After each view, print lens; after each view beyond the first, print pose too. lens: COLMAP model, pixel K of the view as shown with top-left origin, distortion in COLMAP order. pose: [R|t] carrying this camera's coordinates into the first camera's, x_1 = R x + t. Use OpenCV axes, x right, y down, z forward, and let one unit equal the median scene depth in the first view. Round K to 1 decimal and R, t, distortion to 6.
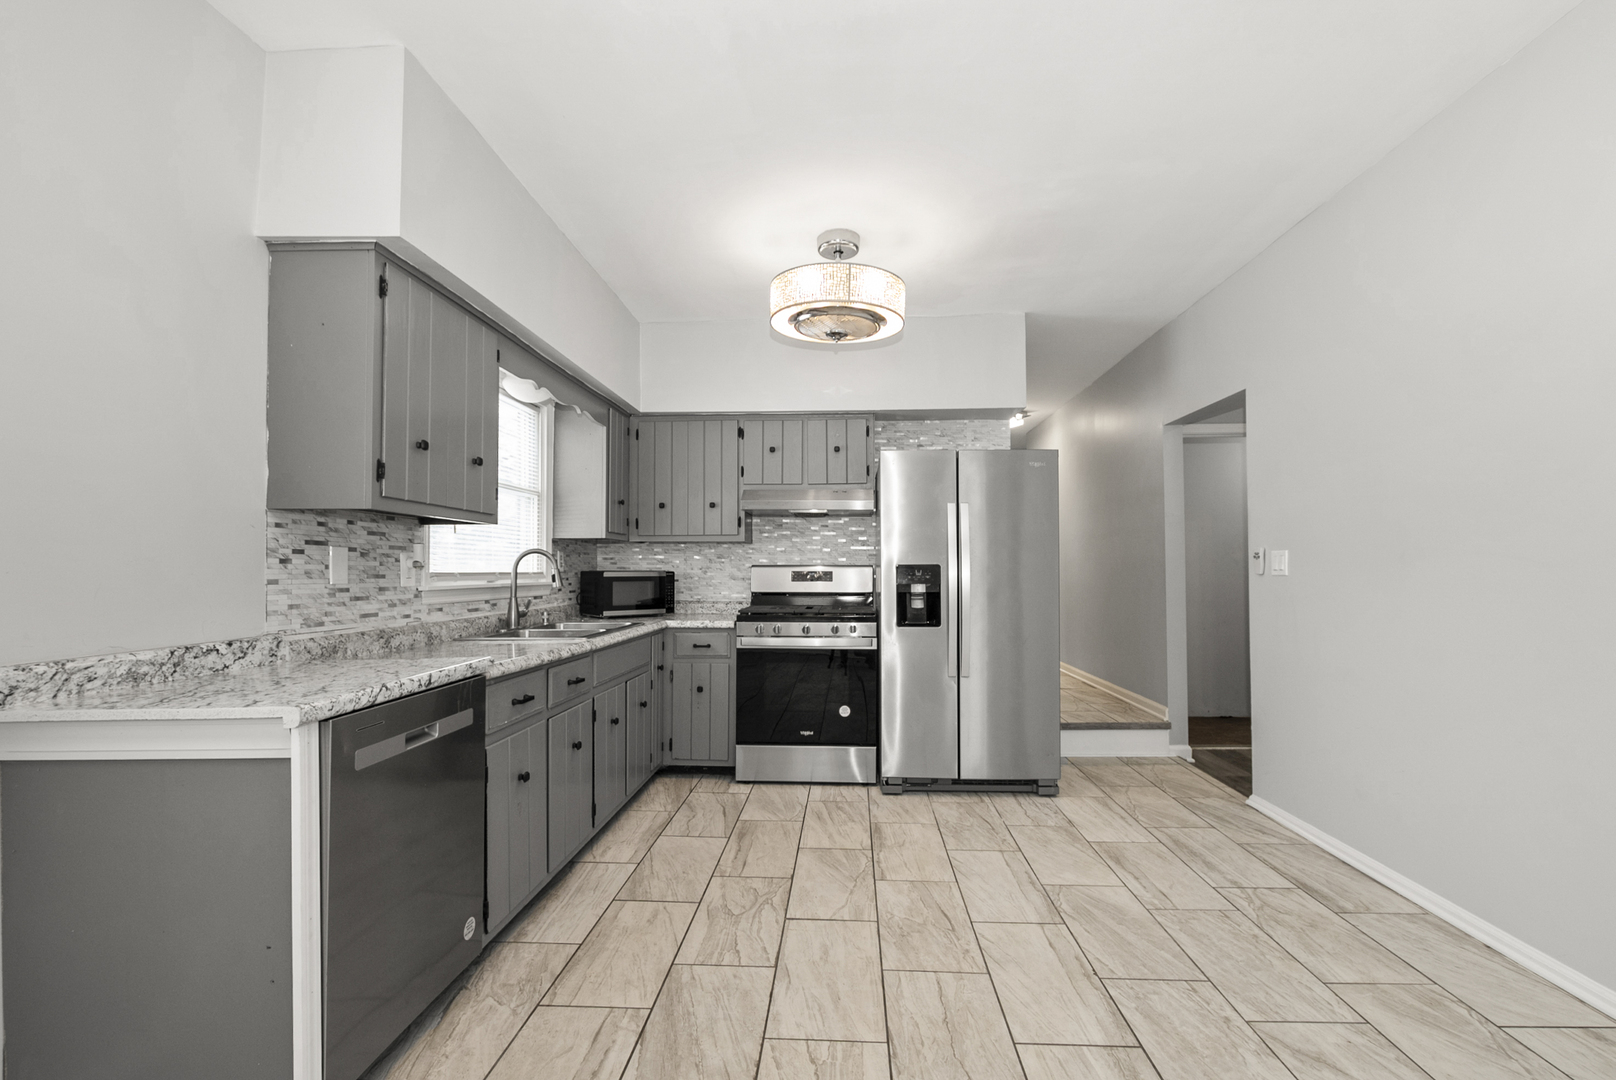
lens RADIAL K [[710.4, 0, 817.0], [0, 710.4, 554.7], [0, 0, 1]] dist [0.000462, -0.000117]
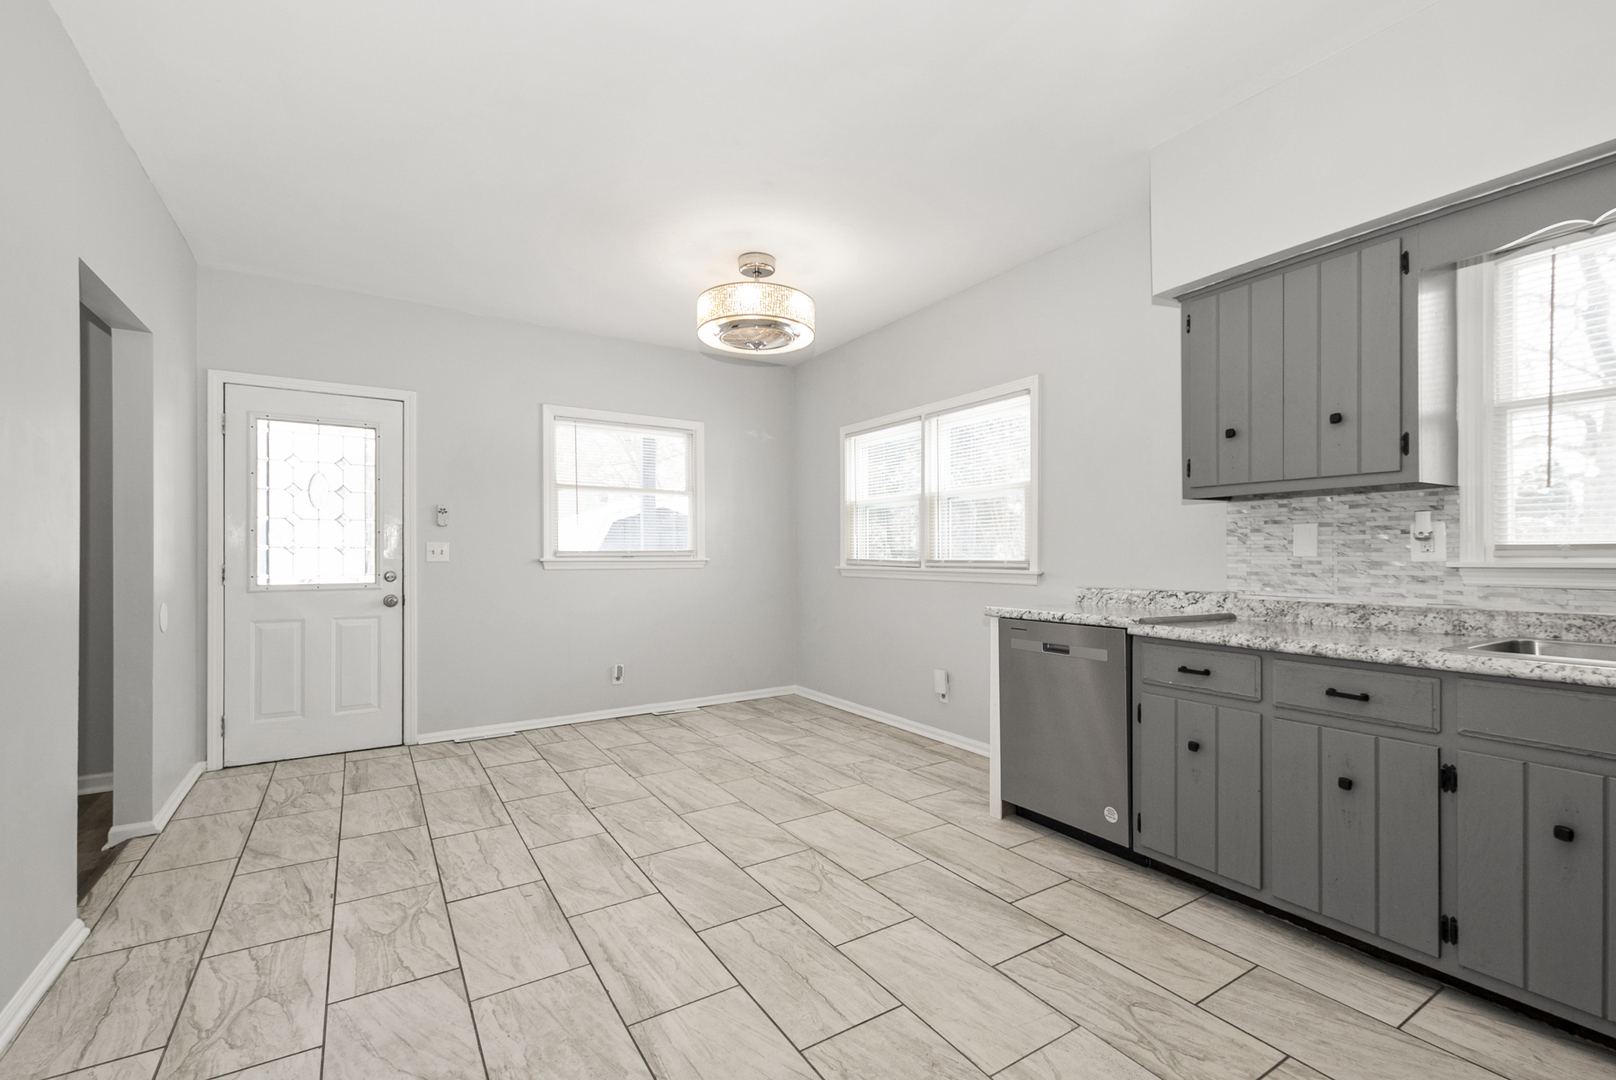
lens RADIAL K [[710.4, 0, 816.3], [0, 710.4, 547.0], [0, 0, 1]] dist [0.000462, -0.000117]
pose [[-0.821165, 0.003794, -0.570679, 0.613729], [0.022782, 0.999399, -0.026136, 0.038626], [0.570237, -0.034463, -0.820757, 1.521104]]
